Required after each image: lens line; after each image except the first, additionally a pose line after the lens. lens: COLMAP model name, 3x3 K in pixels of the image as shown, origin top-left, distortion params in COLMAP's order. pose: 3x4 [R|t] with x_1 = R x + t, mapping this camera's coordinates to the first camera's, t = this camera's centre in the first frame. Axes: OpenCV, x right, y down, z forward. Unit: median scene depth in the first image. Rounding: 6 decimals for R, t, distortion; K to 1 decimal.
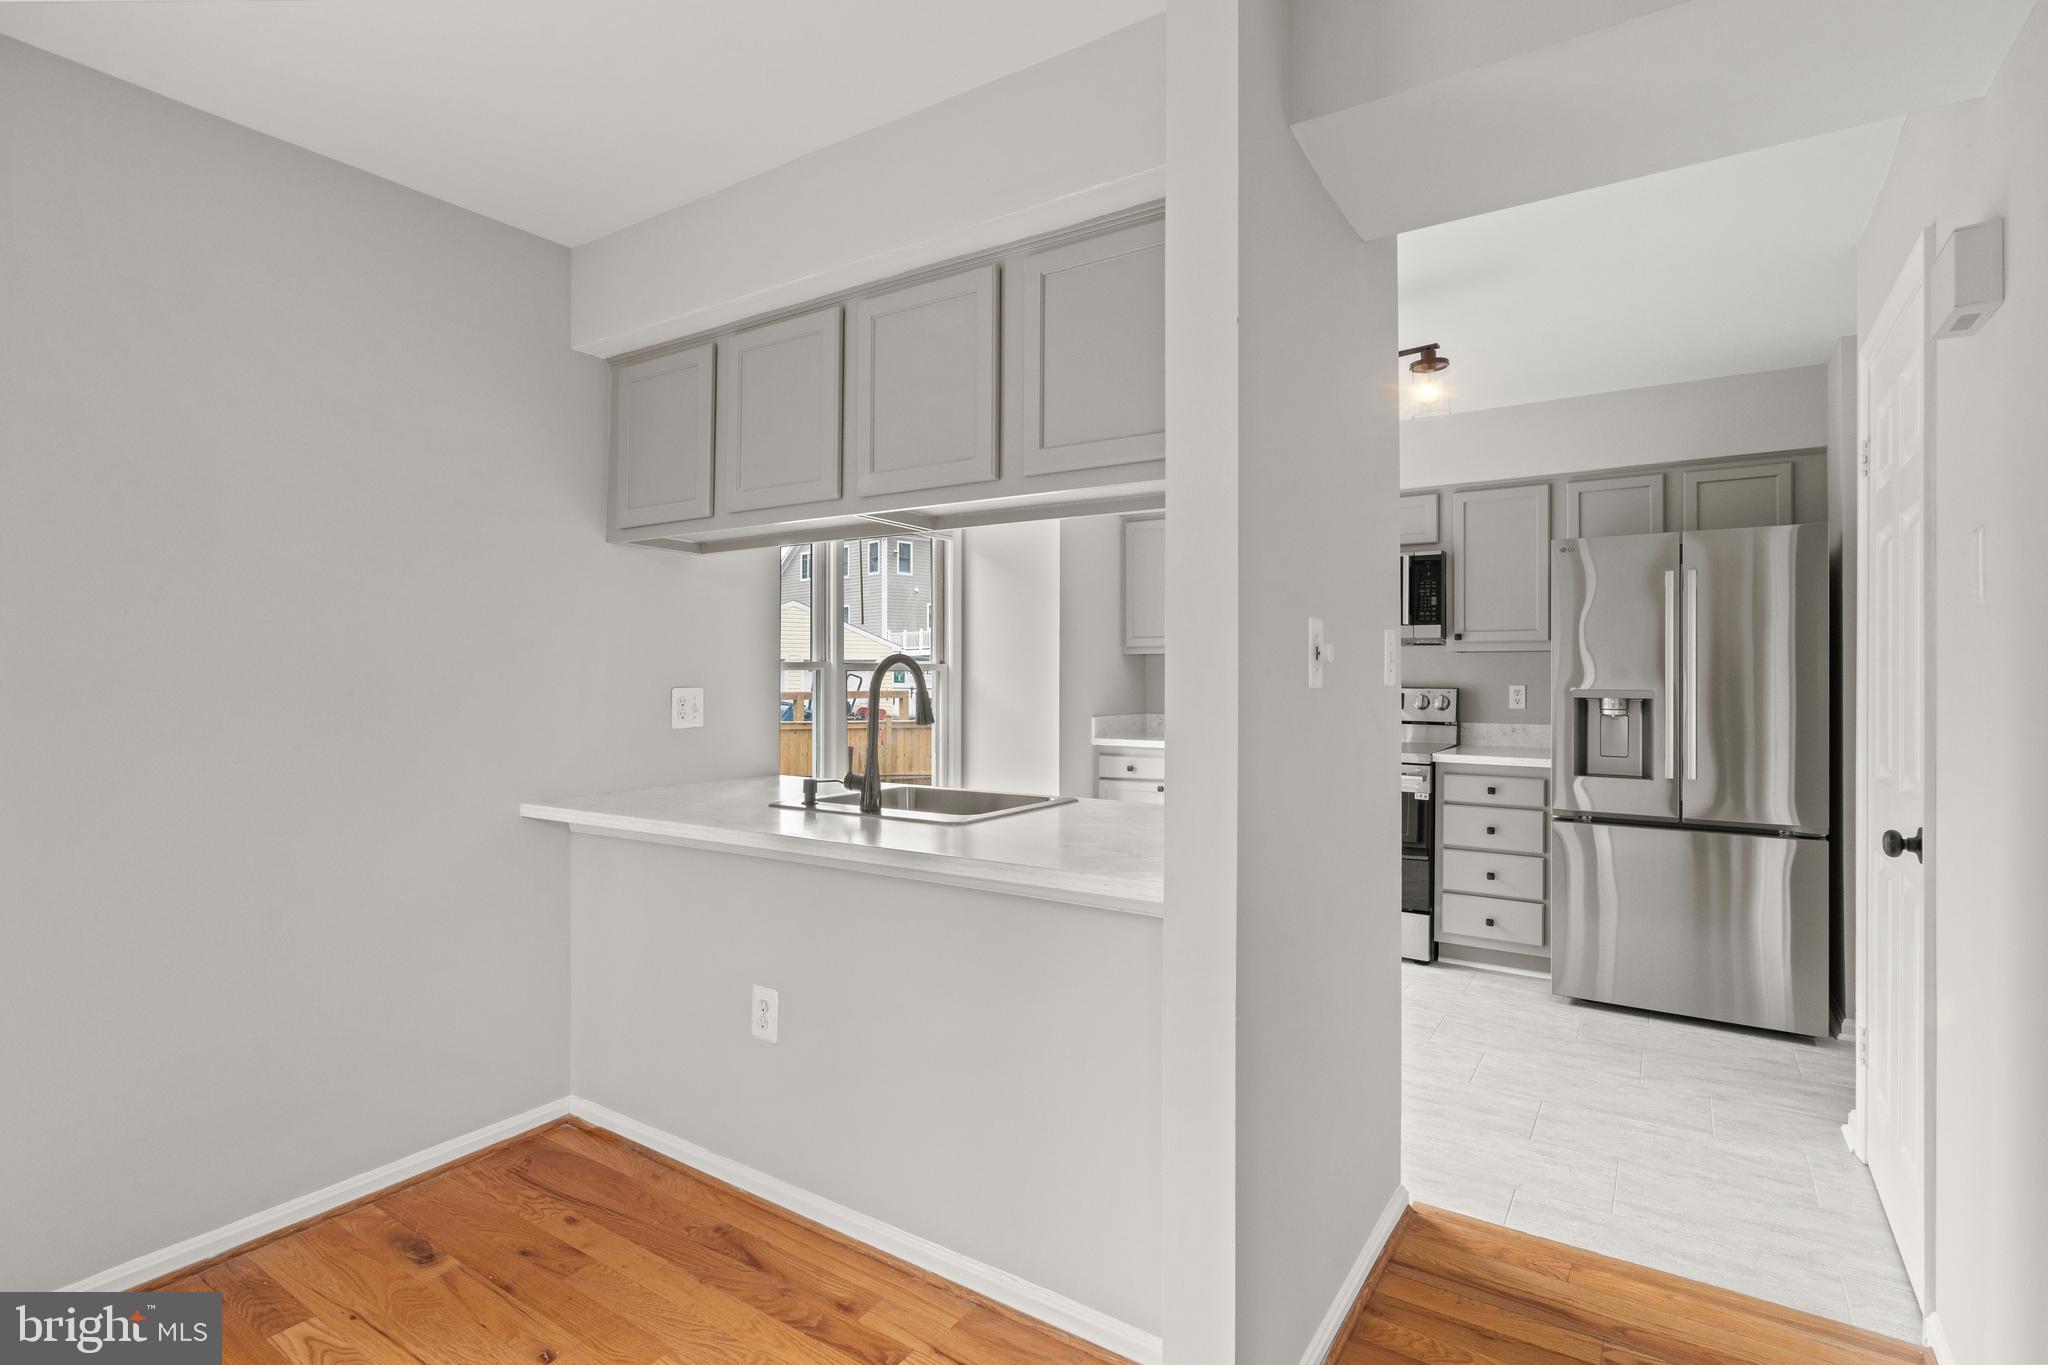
lens RADIAL K [[998.6, 0, 1025.8], [0, 998.6, 669.3], [0, 0, 1]] dist [0.003191, -0.000163]
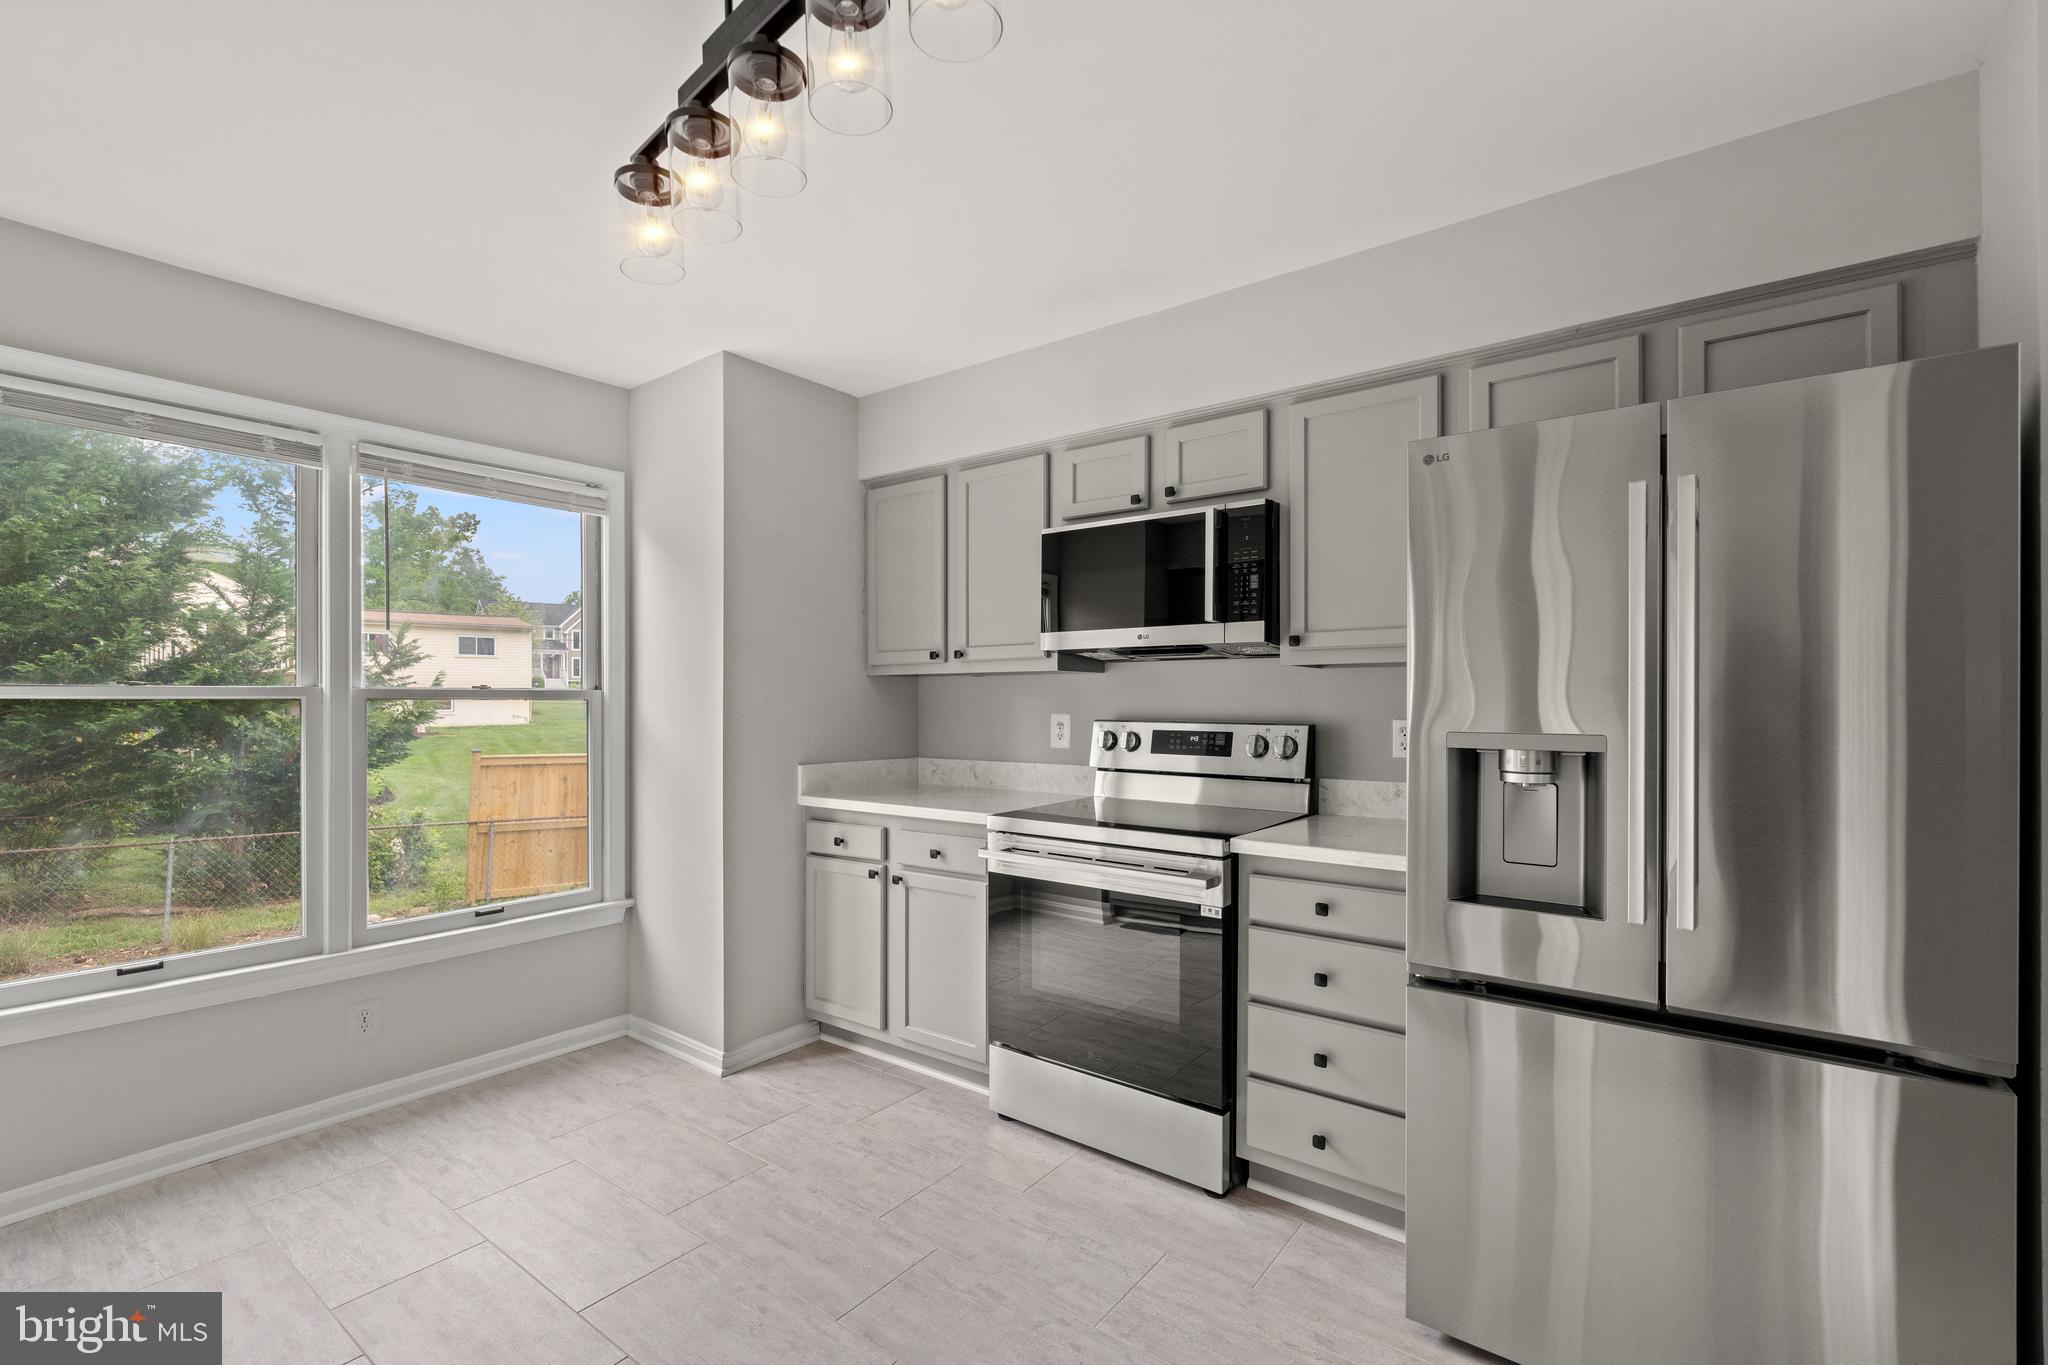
lens RADIAL K [[898.5, 0, 1014.0], [0, 898.5, 706.2], [0, 0, 1]] dist [-0.006148, 0.001044]
pose [[0.997009, -0.003805, -0.077192, 0.349222], [0.004581, 0.999941, 0.009883, 0.001242], [0.077150, -0.010207, 0.996967, 0.507288]]
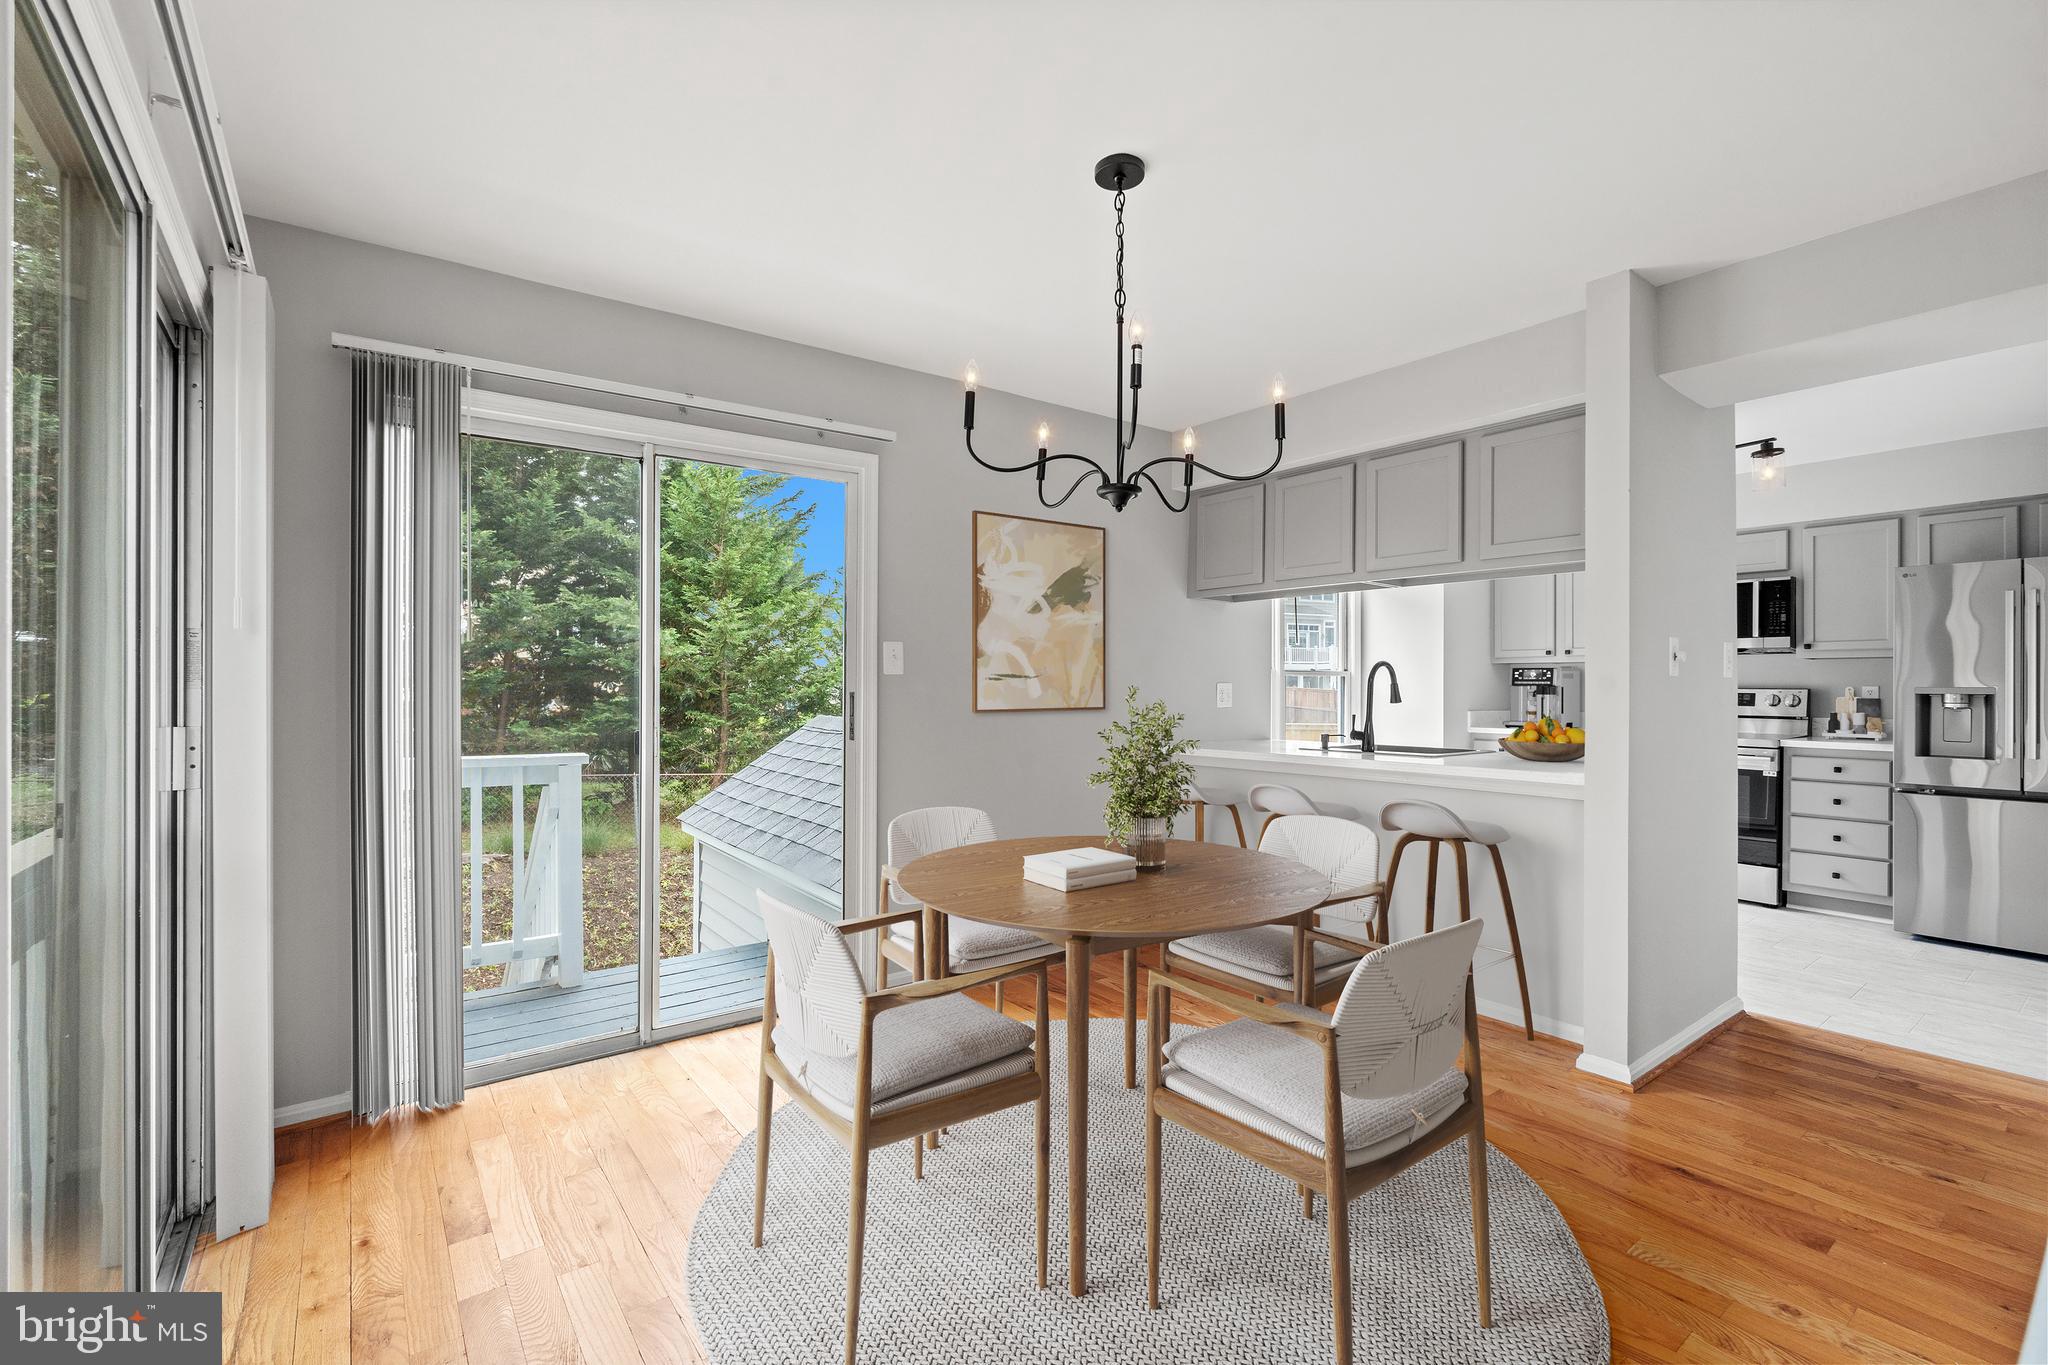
lens RADIAL K [[898.5, 0, 1009.1], [0, 898.5, 683.4], [0, 0, 1]] dist [-0.006148, 0.001044]
pose [[0.939967, 0.000182, -0.341265, -0.129489], [-0.000009, 1.000000, 0.000510, 0.014287], [0.341265, -0.000476, 0.939967, -0.418162]]
